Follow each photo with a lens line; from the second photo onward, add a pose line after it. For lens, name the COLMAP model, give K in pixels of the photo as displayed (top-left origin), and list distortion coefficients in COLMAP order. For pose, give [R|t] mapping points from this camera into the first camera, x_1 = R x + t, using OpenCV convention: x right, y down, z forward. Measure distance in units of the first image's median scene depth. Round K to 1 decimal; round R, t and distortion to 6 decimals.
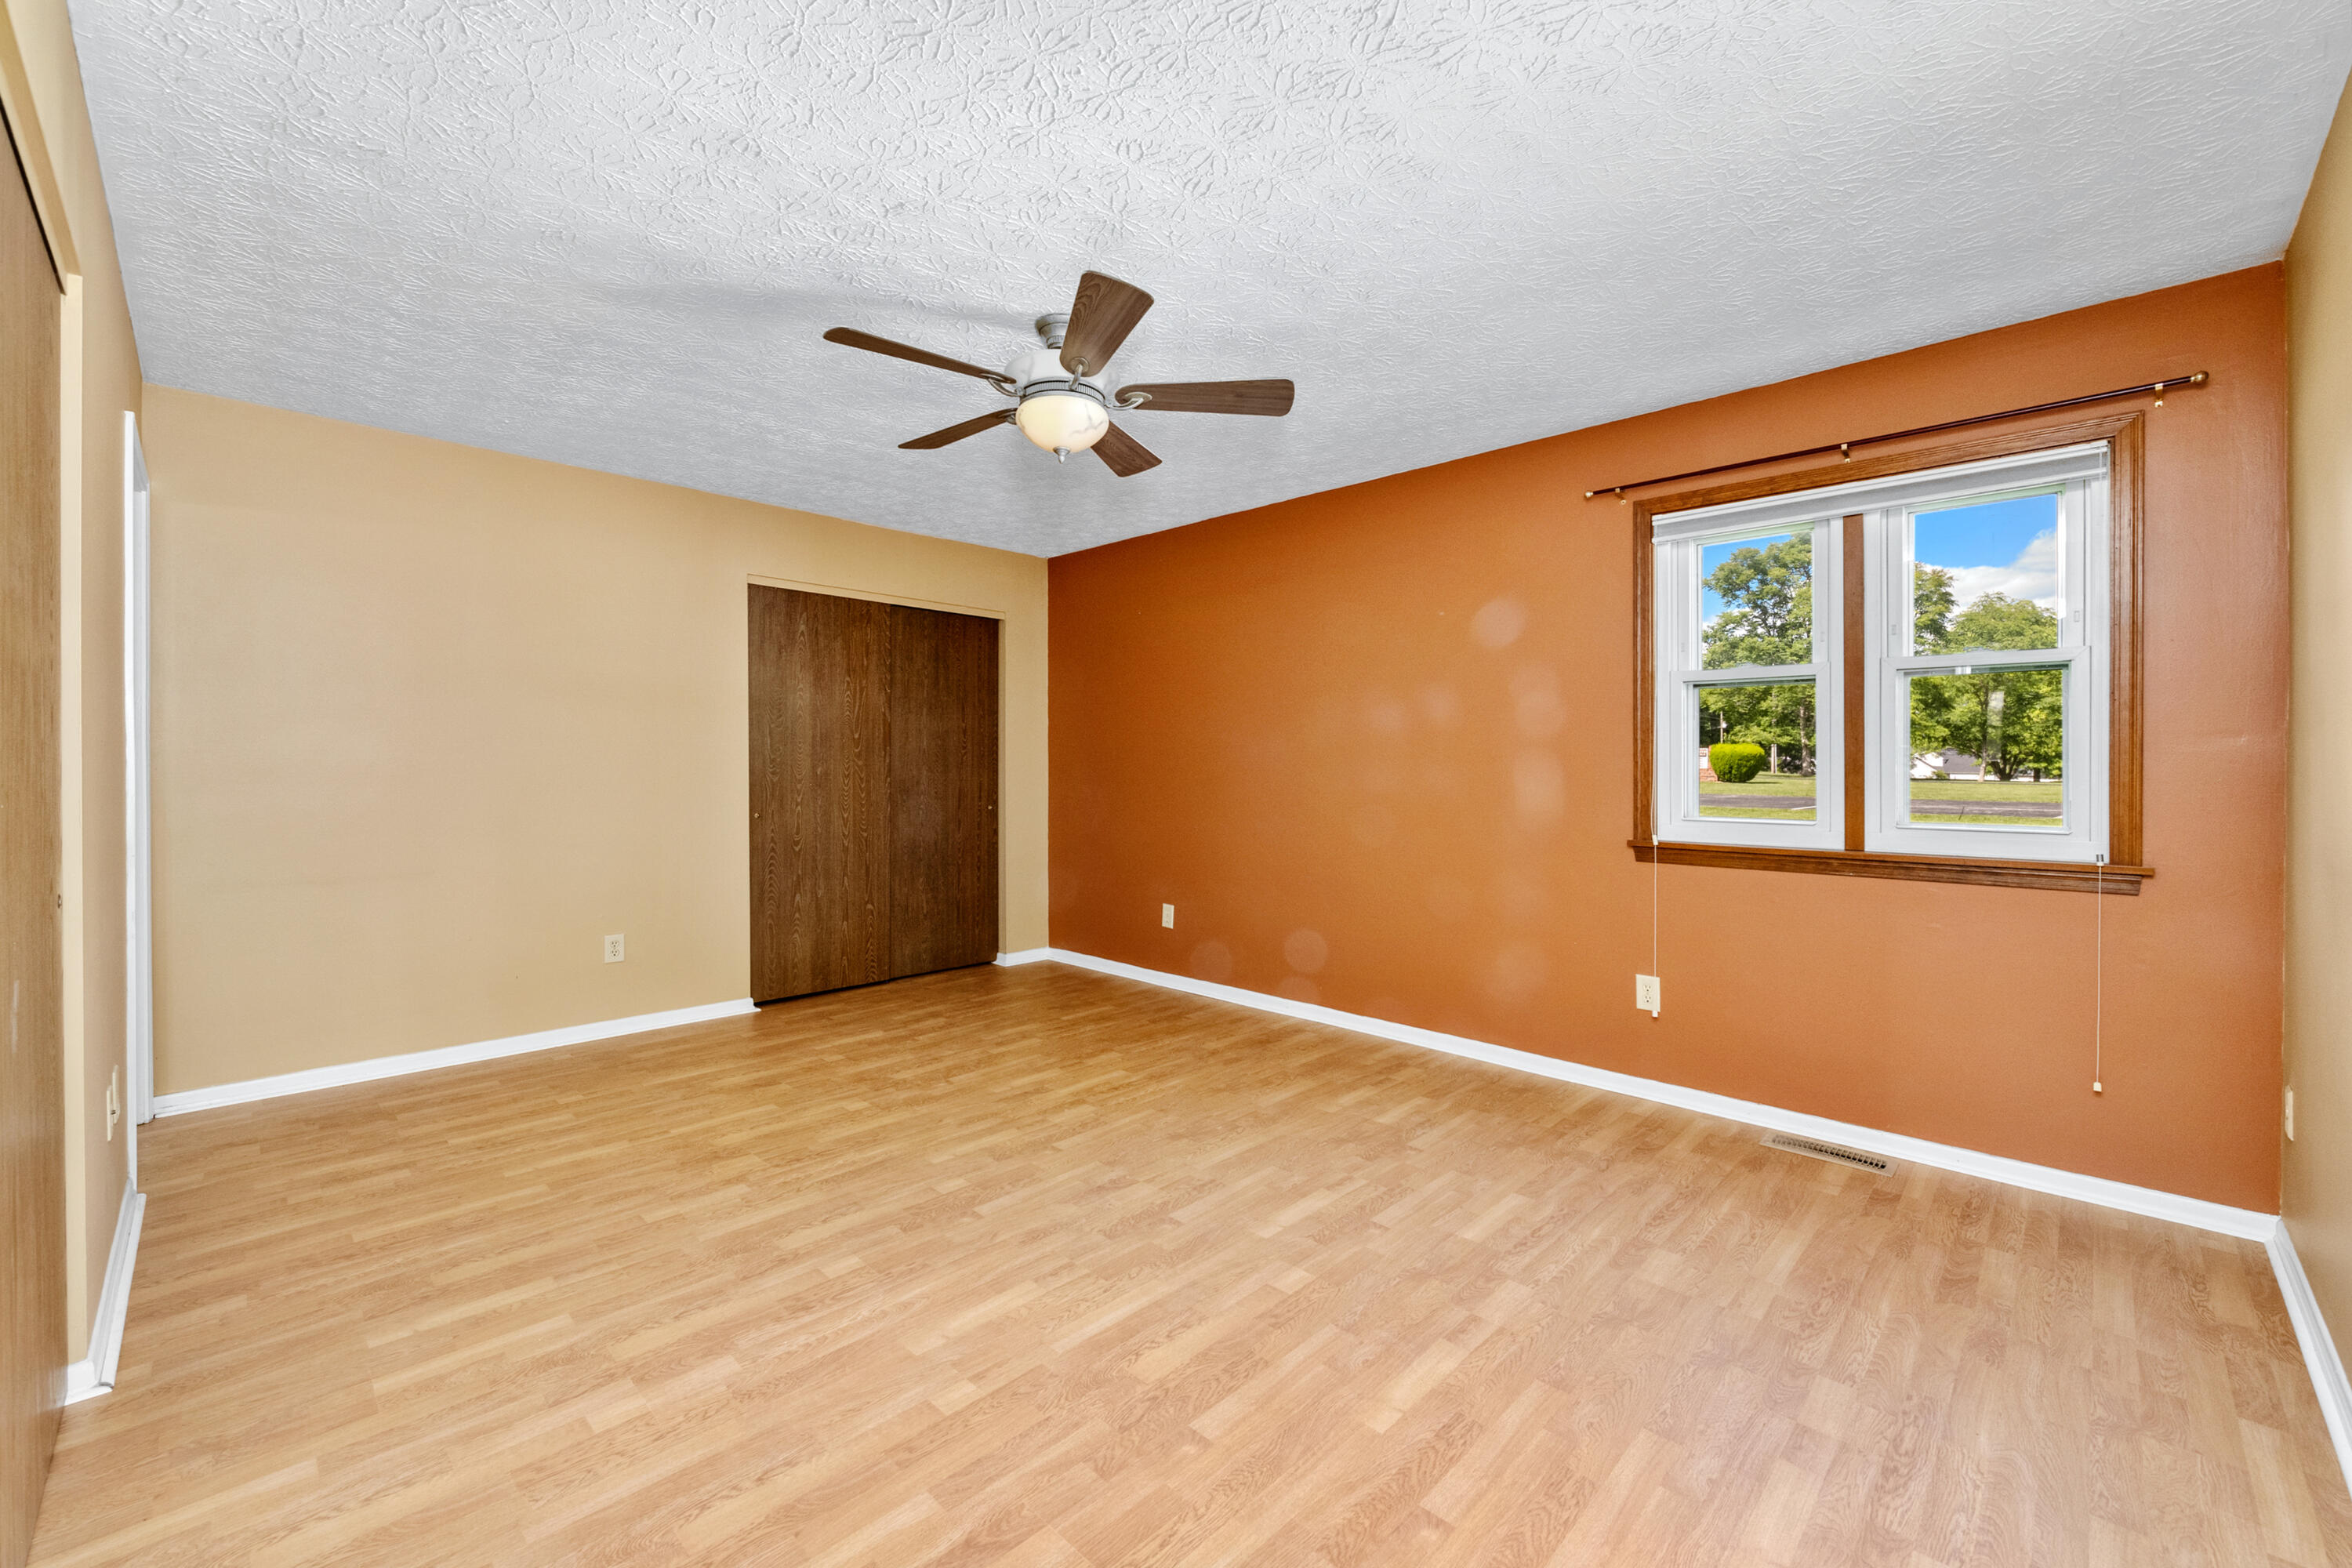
lens RADIAL K [[948.3, 0, 1171.3], [0, 948.3, 763.9], [0, 0, 1]] dist [-0.006629, -0.000374]
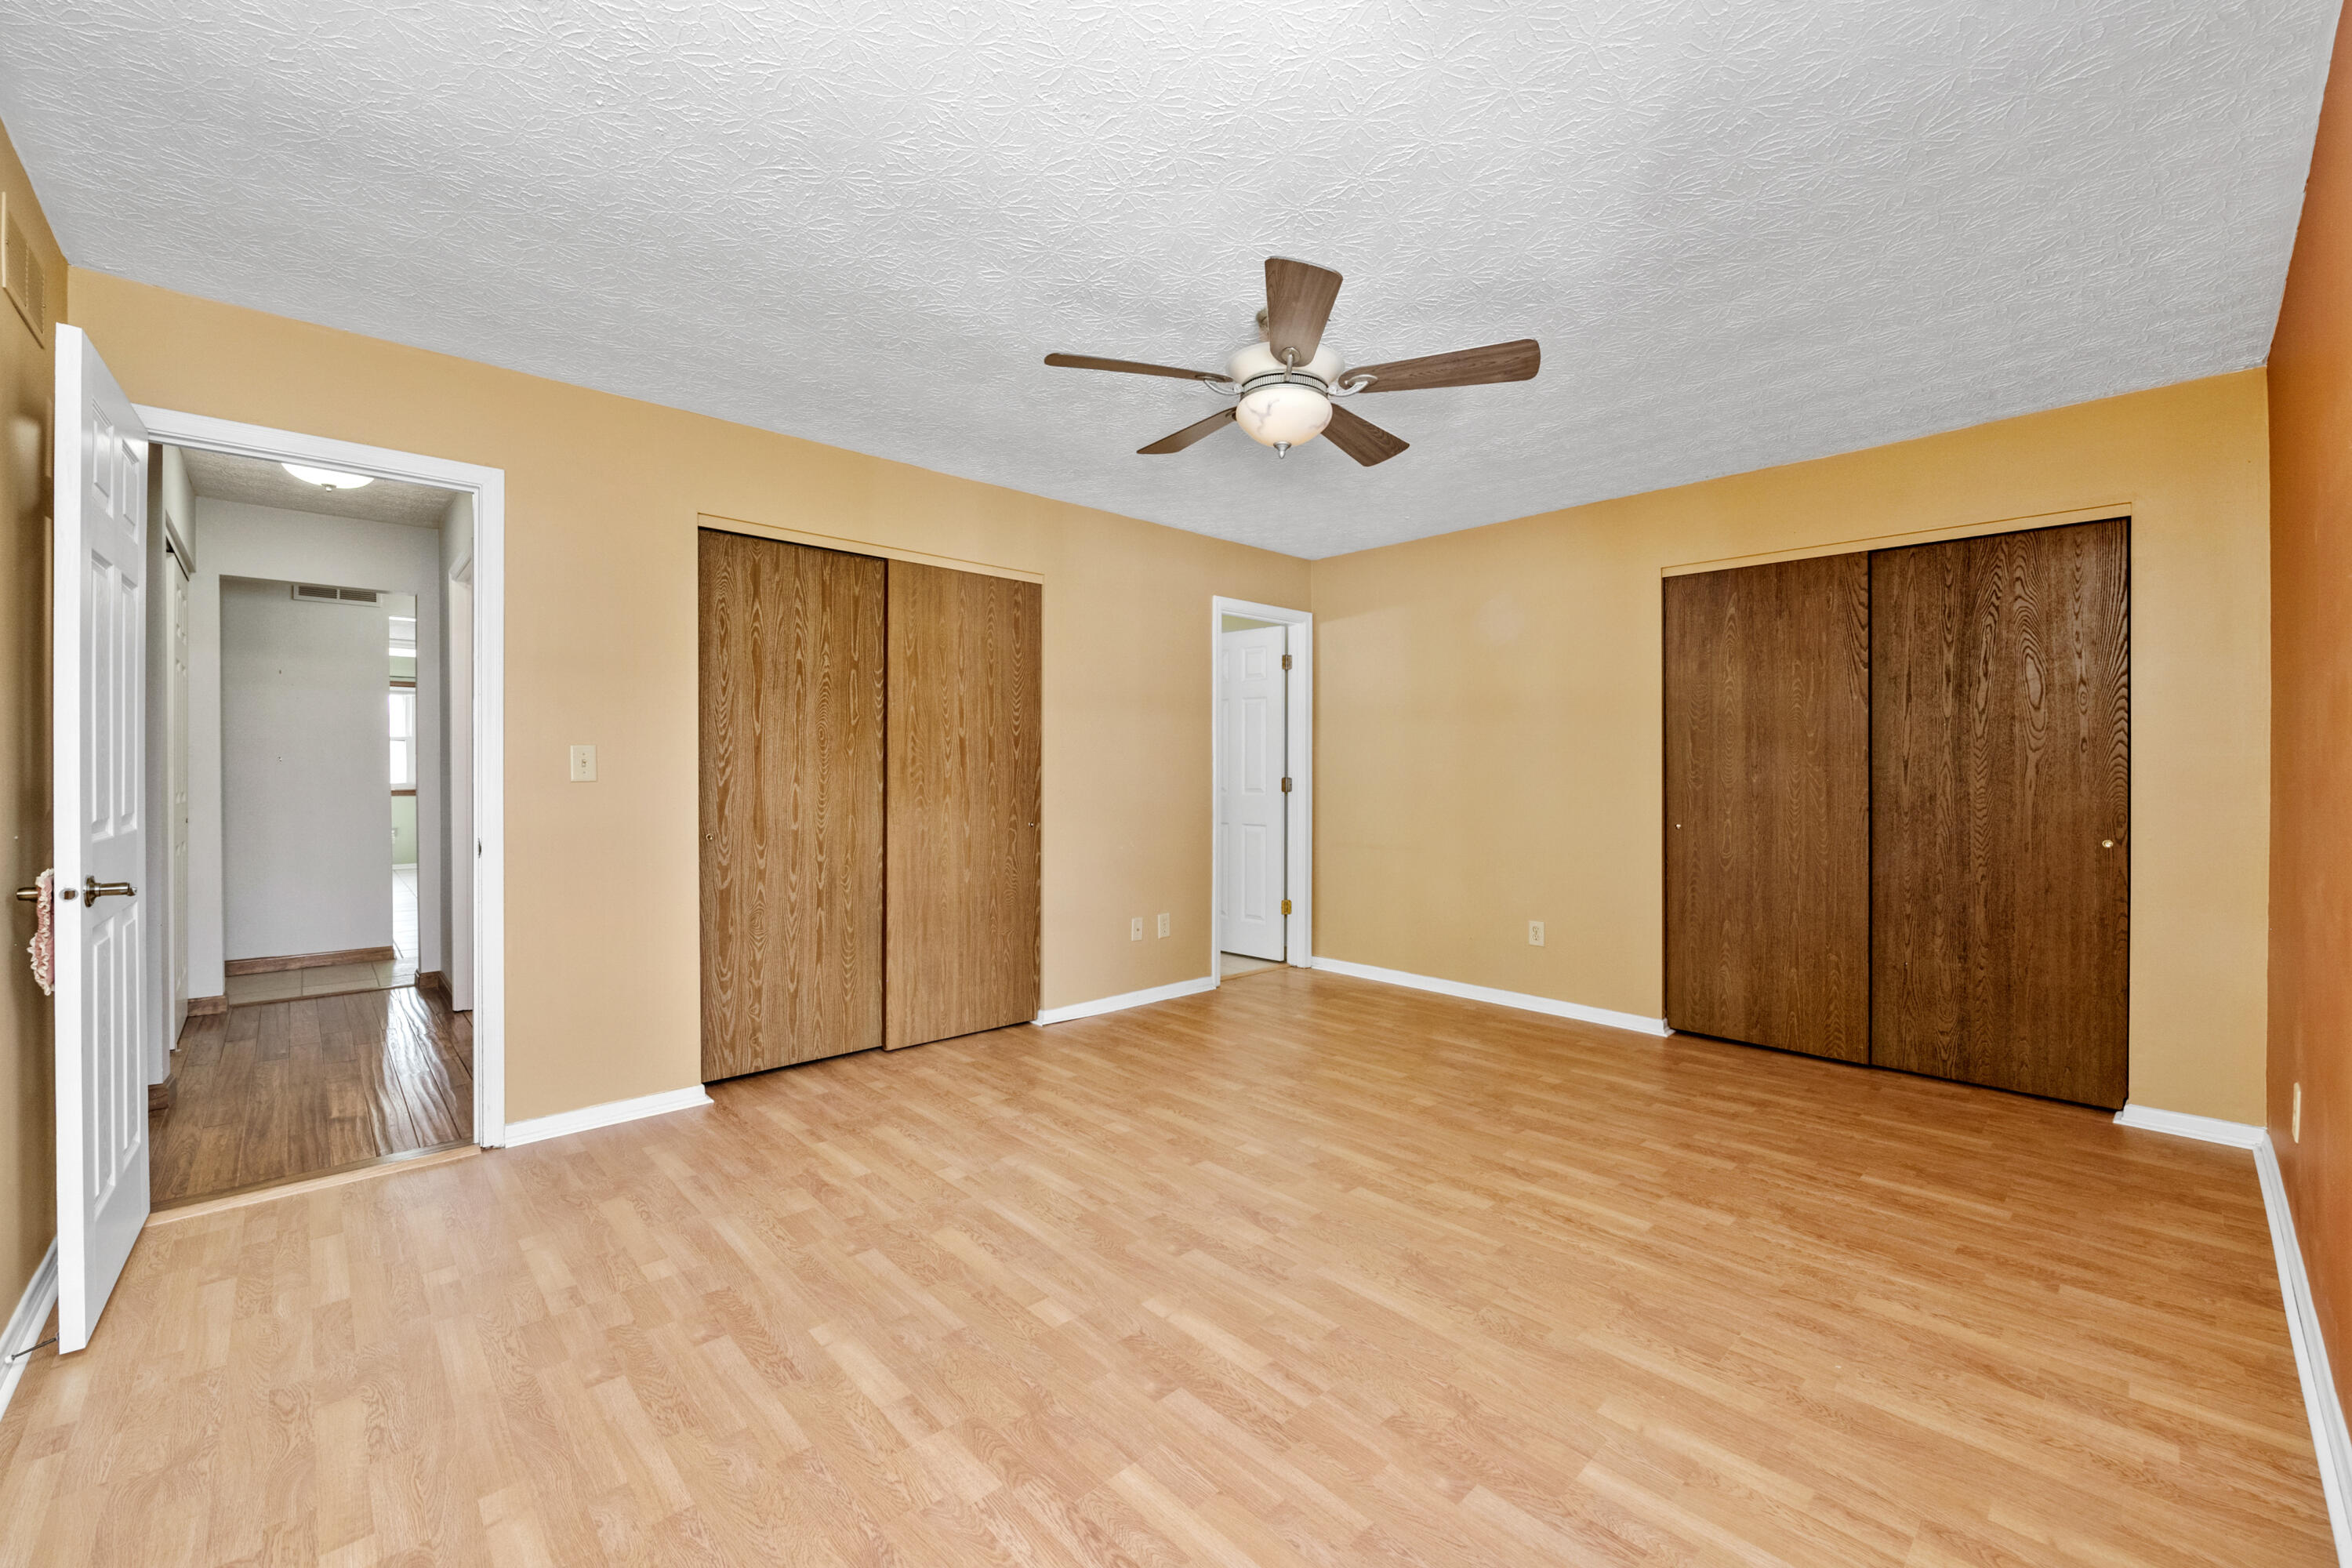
lens RADIAL K [[948.3, 0, 1167.0], [0, 948.3, 776.5], [0, 0, 1]] dist [-0.006629, -0.000374]
pose [[-0.050256, 0.003849, -0.998729, 0.776707], [0.000819, 0.999992, 0.003813, 0.003561], [0.998736, -0.000626, -0.050259, 0.846520]]
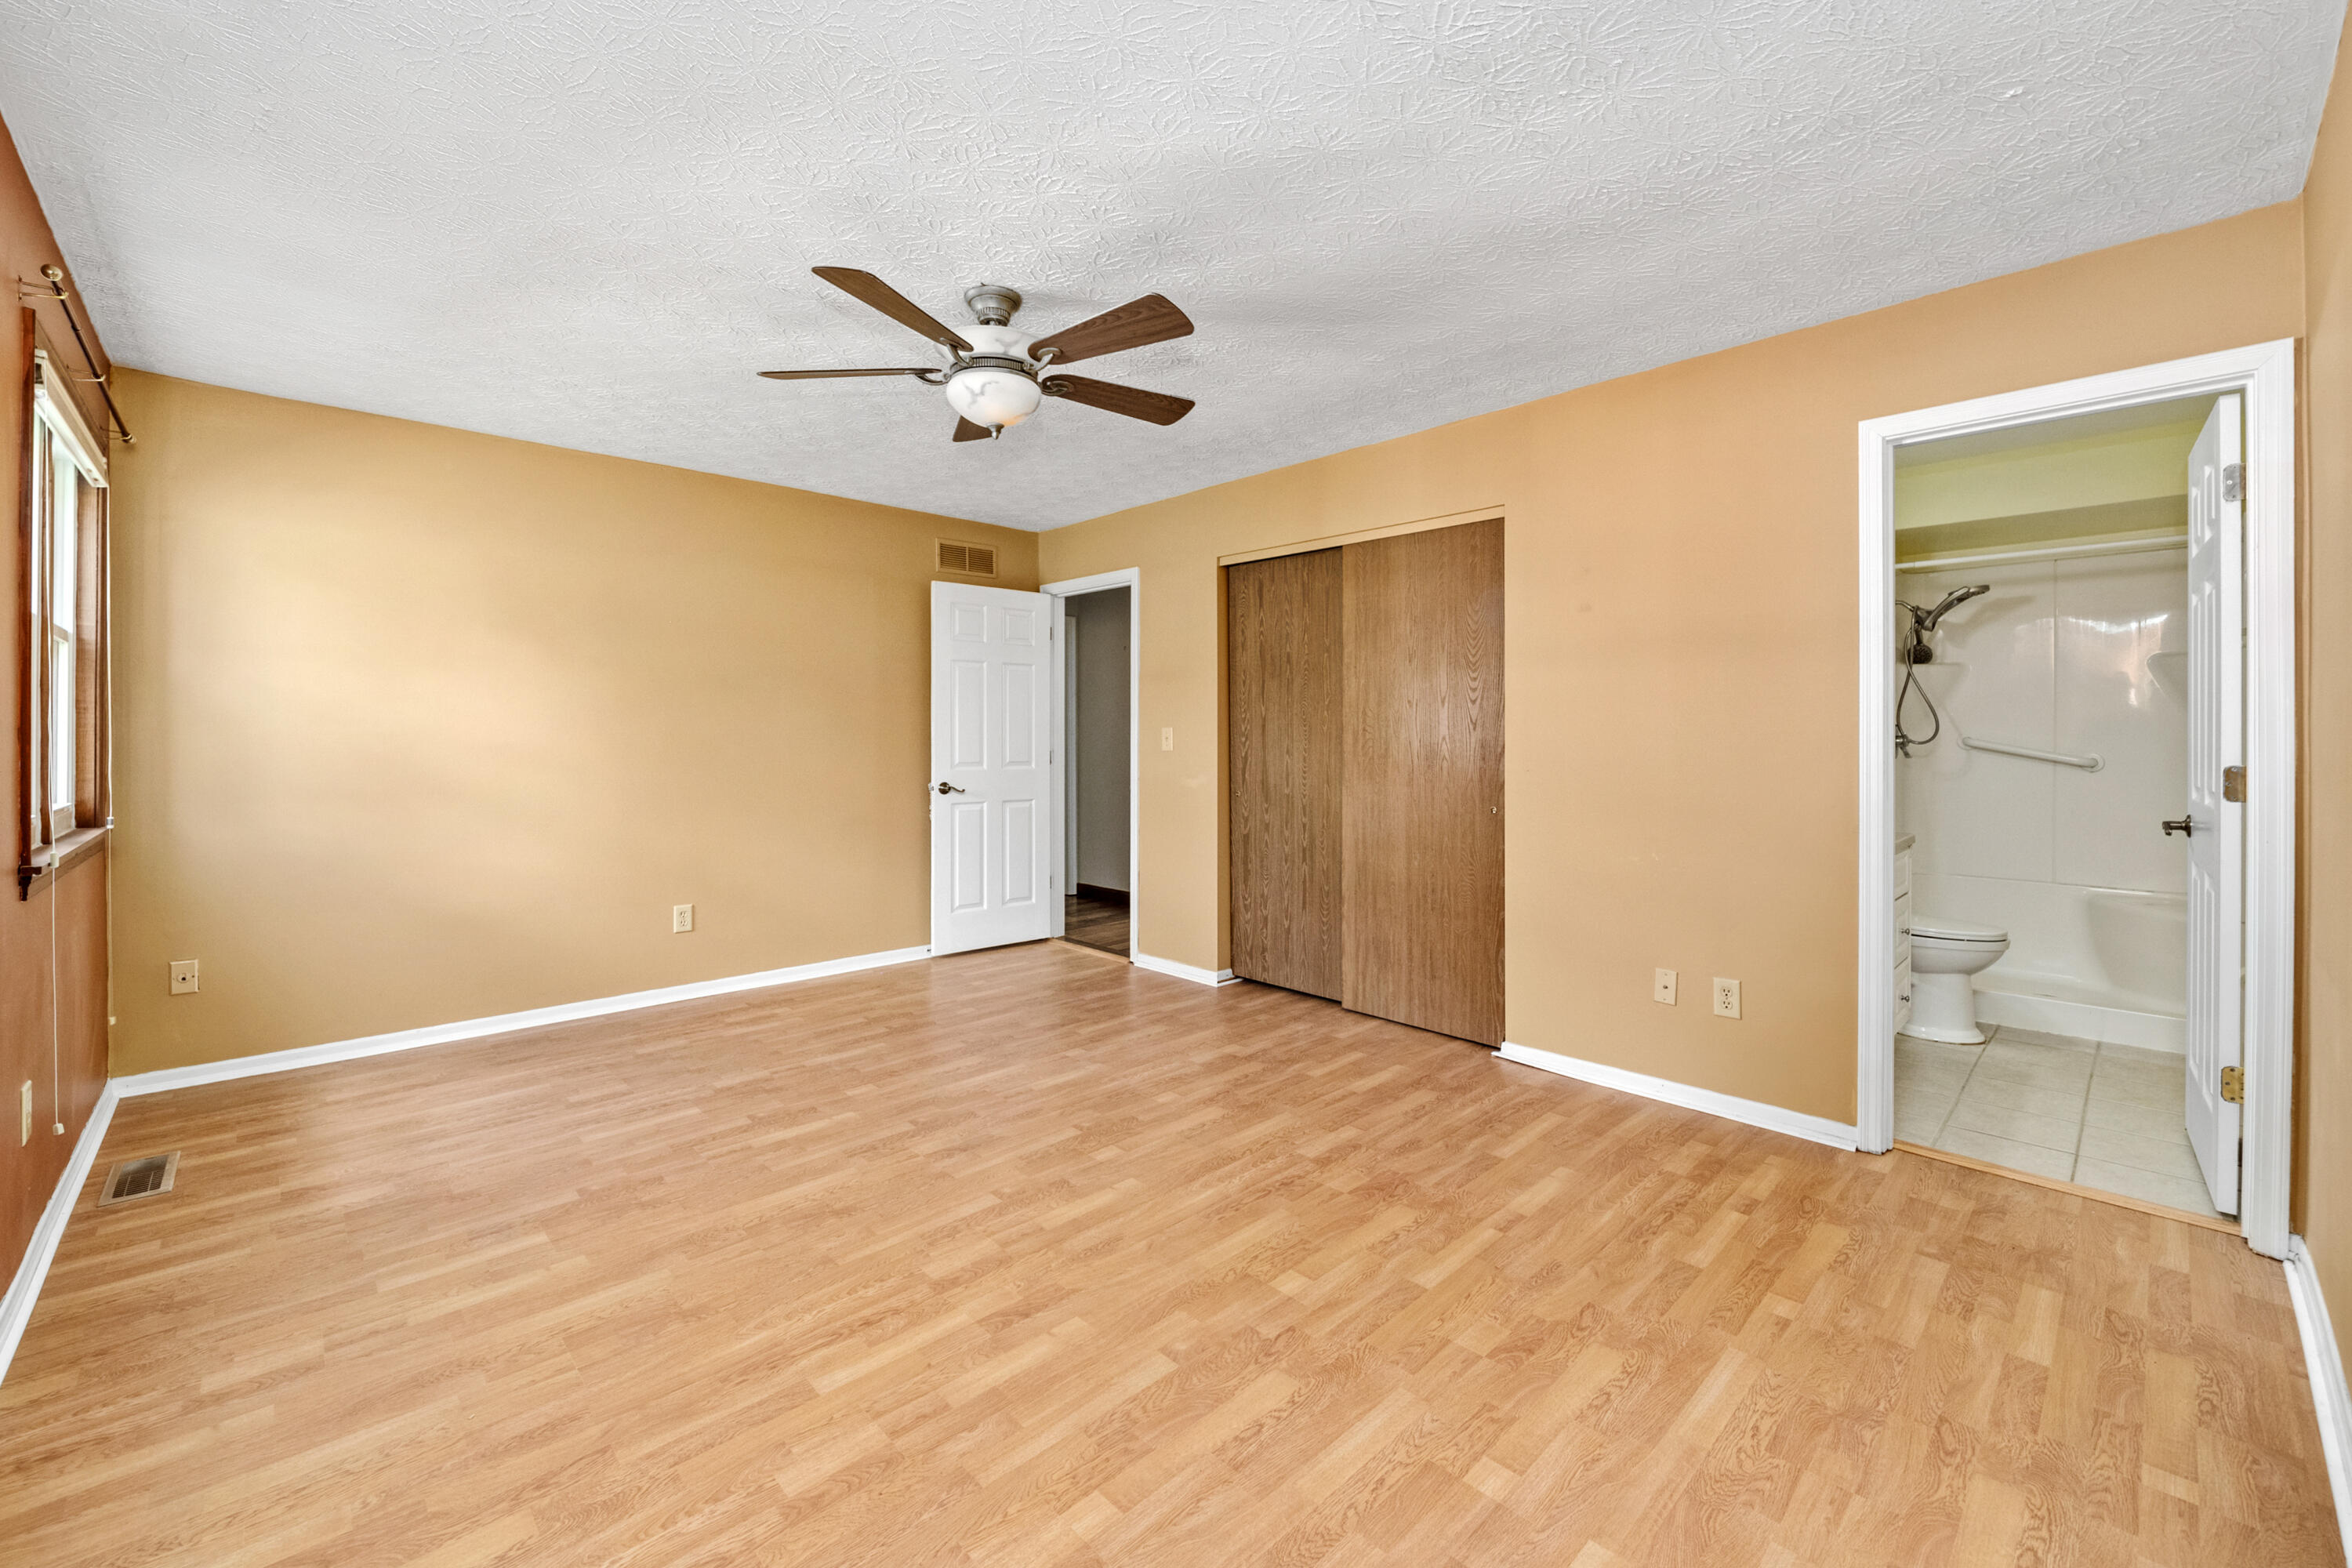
lens RADIAL K [[948.3, 0, 1157.1], [0, 948.3, 751.0], [0, 0, 1]] dist [-0.006629, -0.000374]
pose [[-0.998843, -0.004974, 0.047837, -0.295509], [-0.004507, 0.999941, 0.009858, -0.002897], [-0.047884, 0.009631, -0.998806, 1.790099]]
